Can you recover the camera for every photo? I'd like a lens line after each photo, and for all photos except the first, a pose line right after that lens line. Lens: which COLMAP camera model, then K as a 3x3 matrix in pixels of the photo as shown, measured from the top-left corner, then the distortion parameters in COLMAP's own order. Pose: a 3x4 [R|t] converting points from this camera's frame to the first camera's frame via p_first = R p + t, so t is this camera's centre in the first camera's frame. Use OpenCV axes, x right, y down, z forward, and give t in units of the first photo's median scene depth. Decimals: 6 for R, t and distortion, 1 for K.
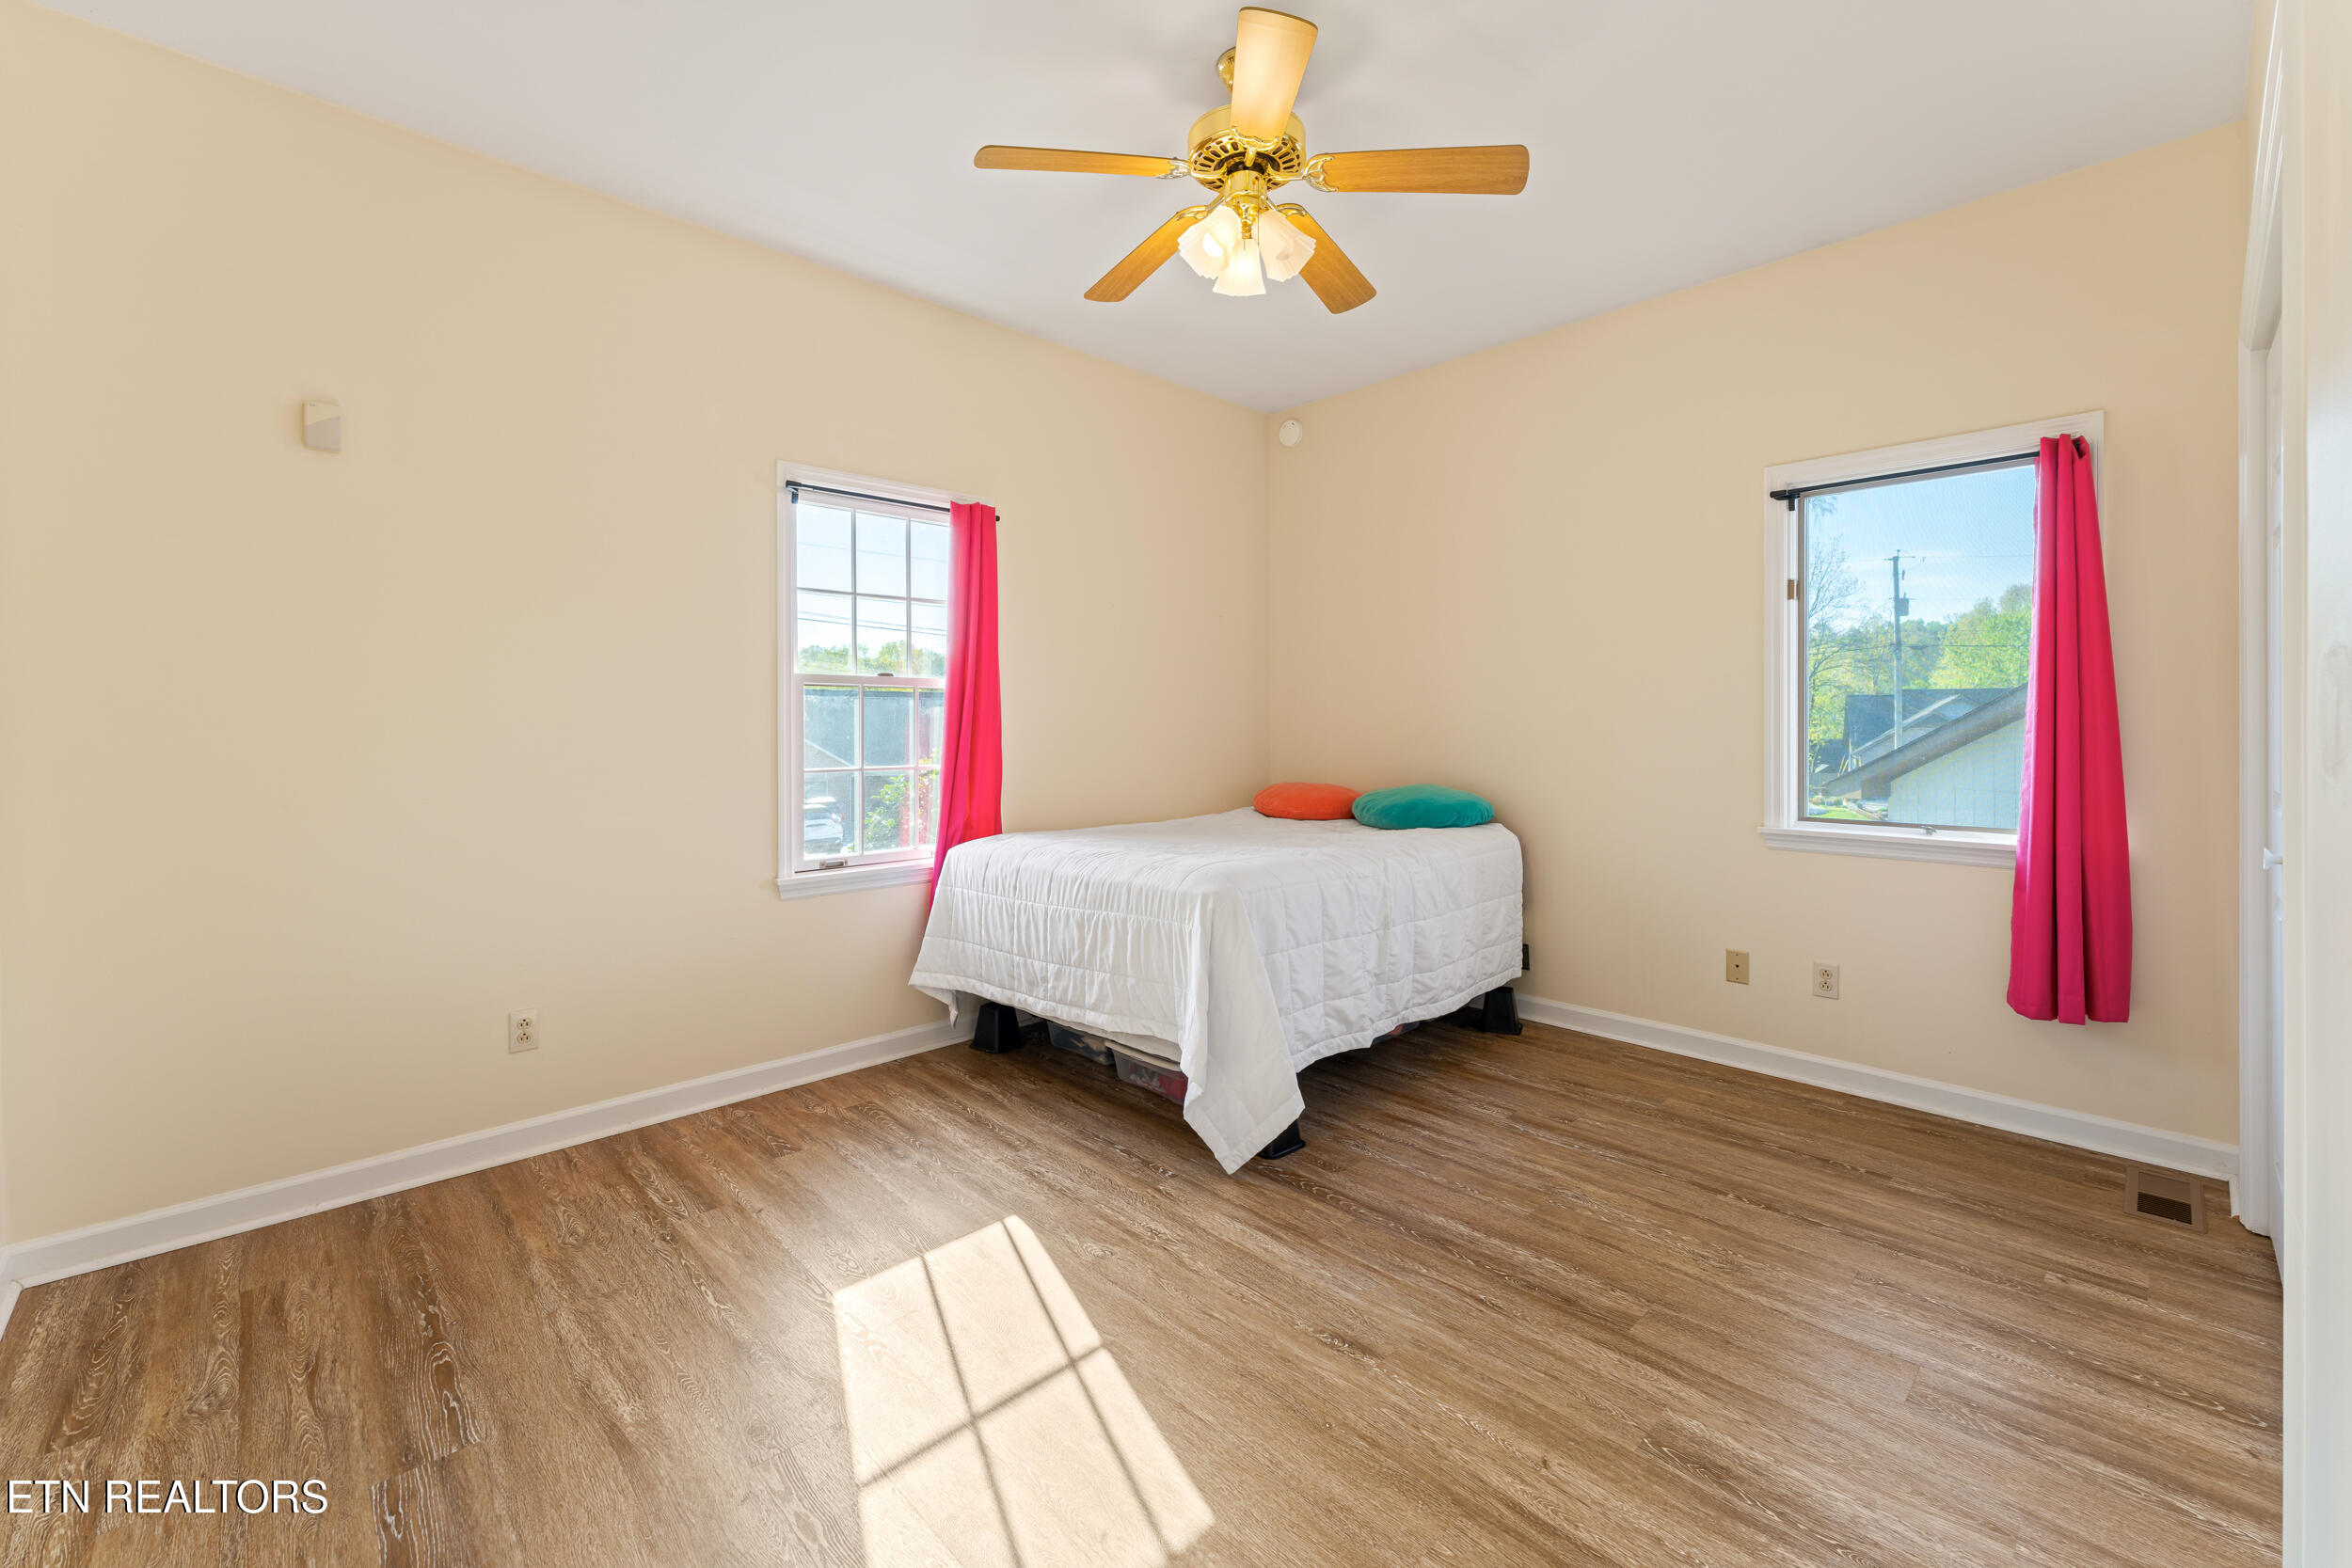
lens RADIAL K [[965.6, 0, 1196.4], [0, 965.6, 723.8], [0, 0, 1]] dist [0.001759, -0.001722]
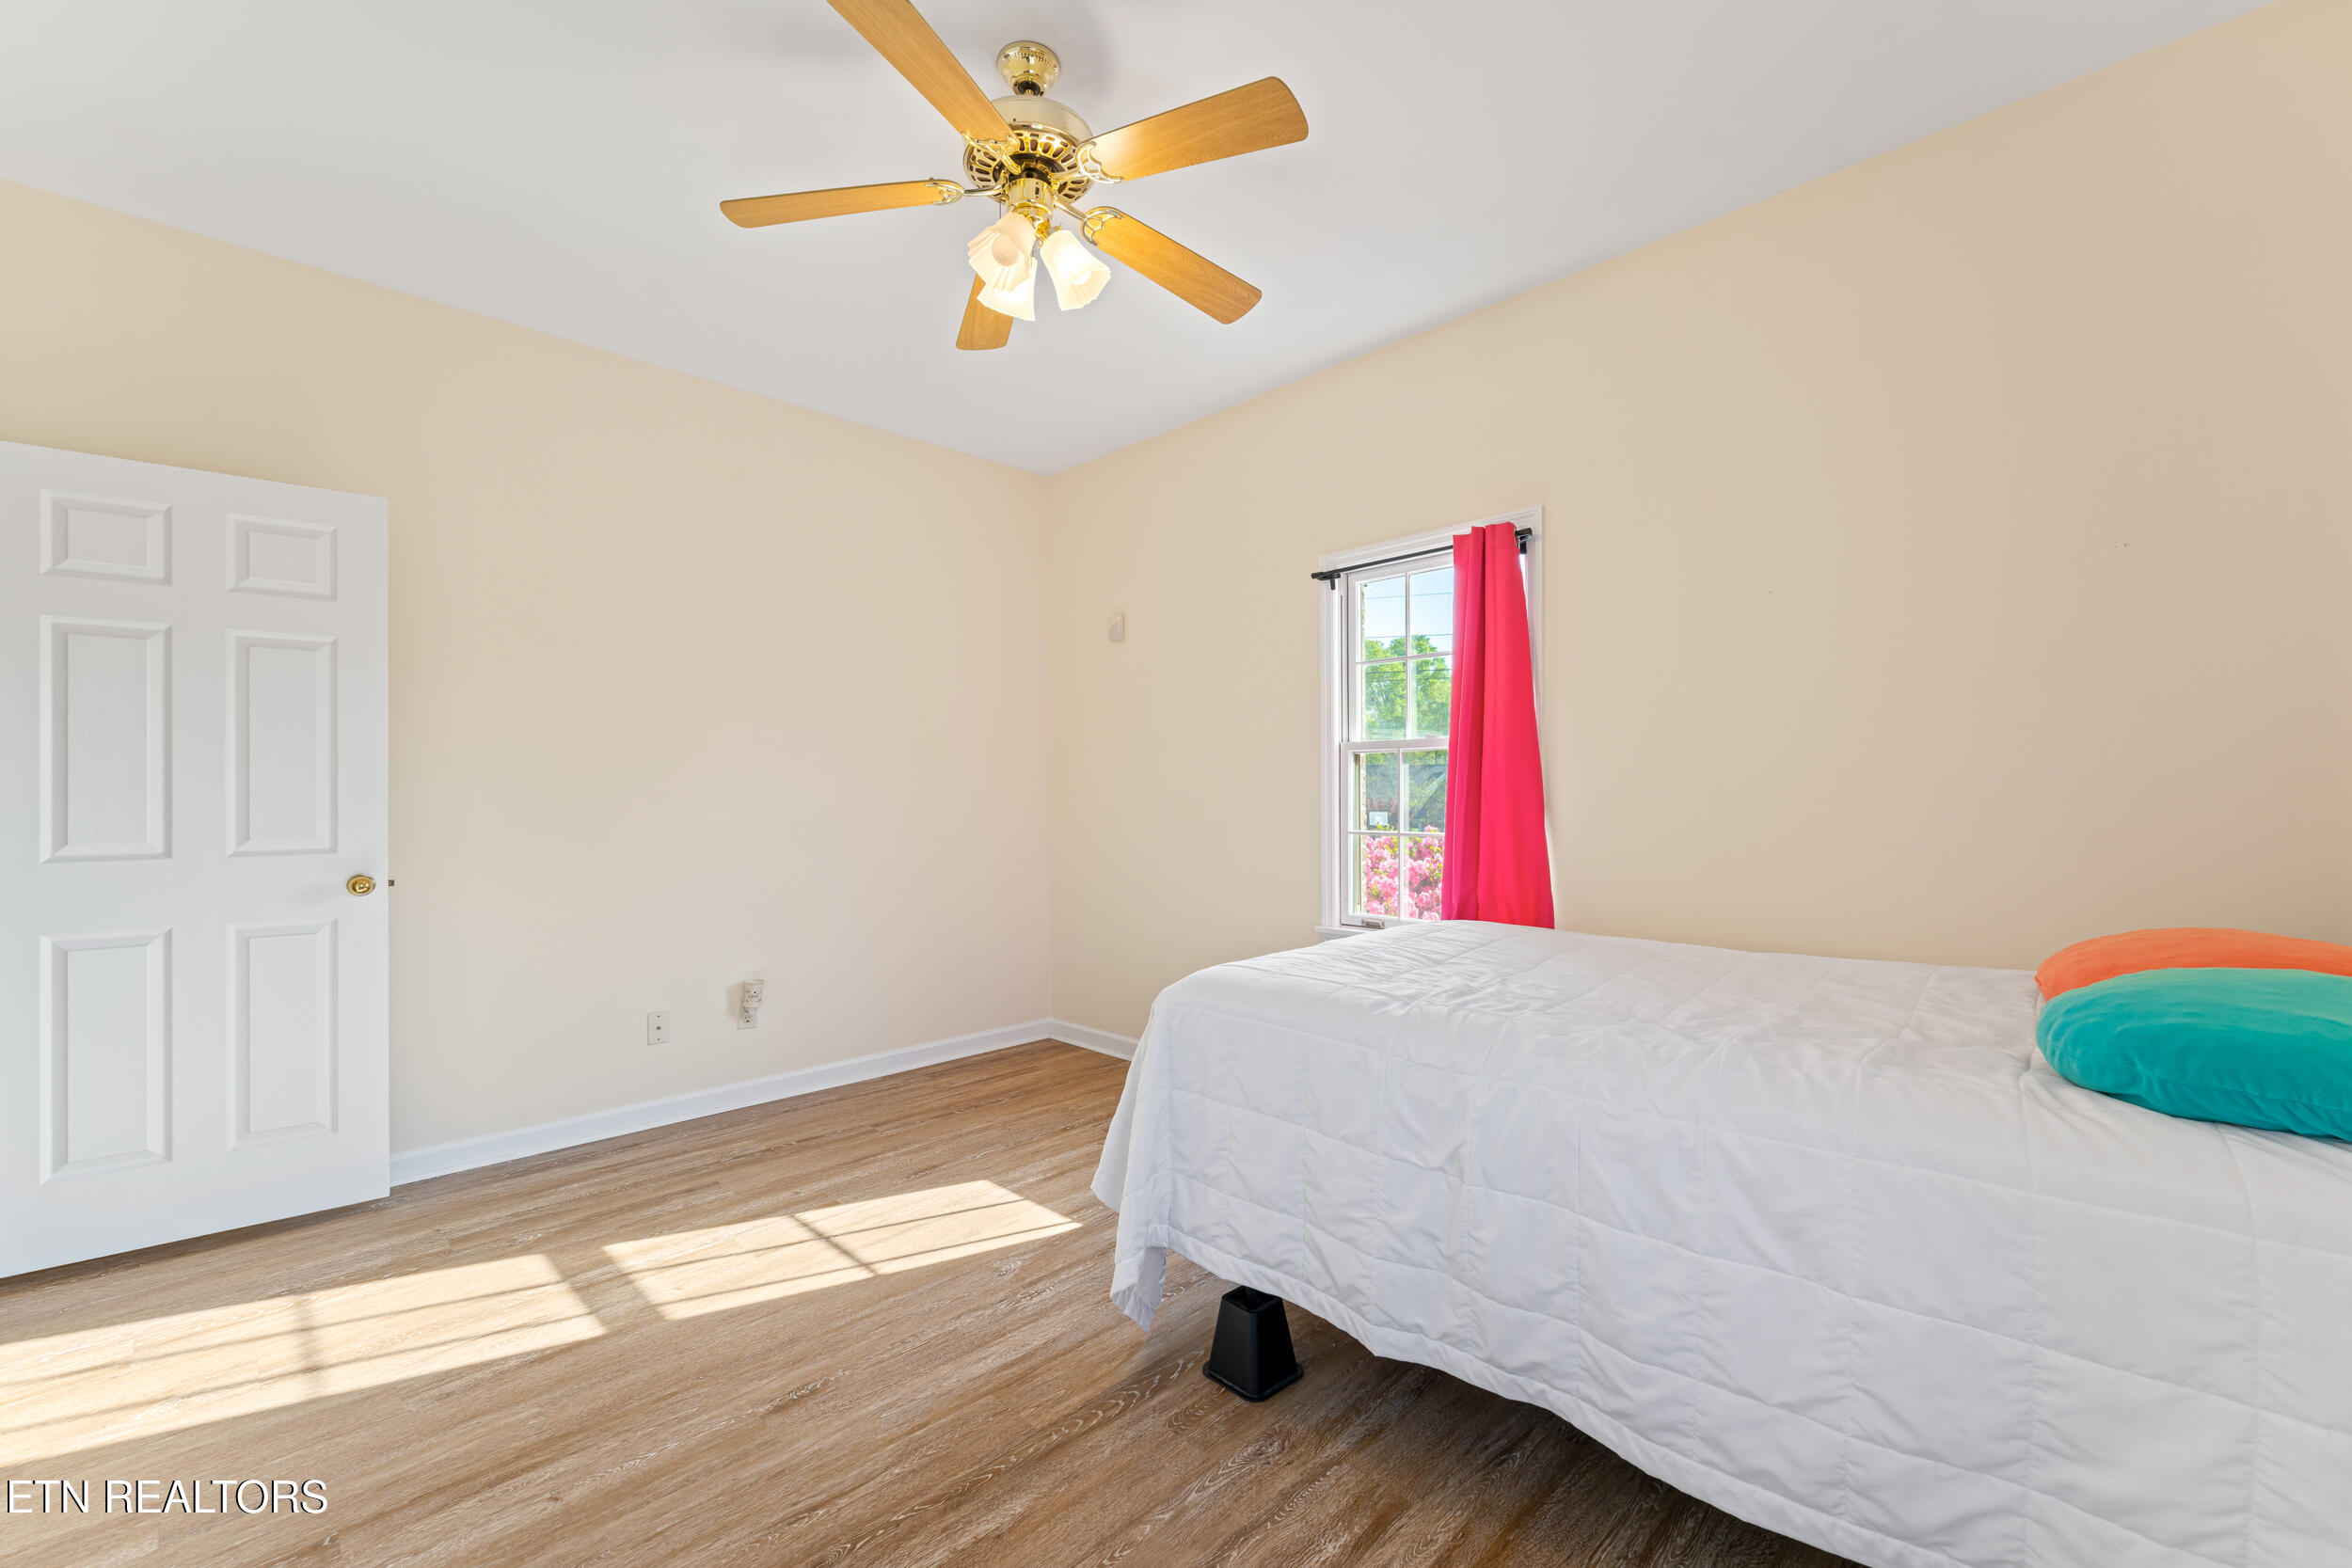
lens RADIAL K [[965.6, 0, 1168.5], [0, 965.6, 776.6], [0, 0, 1]] dist [0.001759, -0.001722]
pose [[0.012029, -0.015428, -0.999809, 1.077898], [0.005902, 0.999865, -0.015358, 0.003234], [0.999910, -0.005716, 0.012118, 1.251815]]
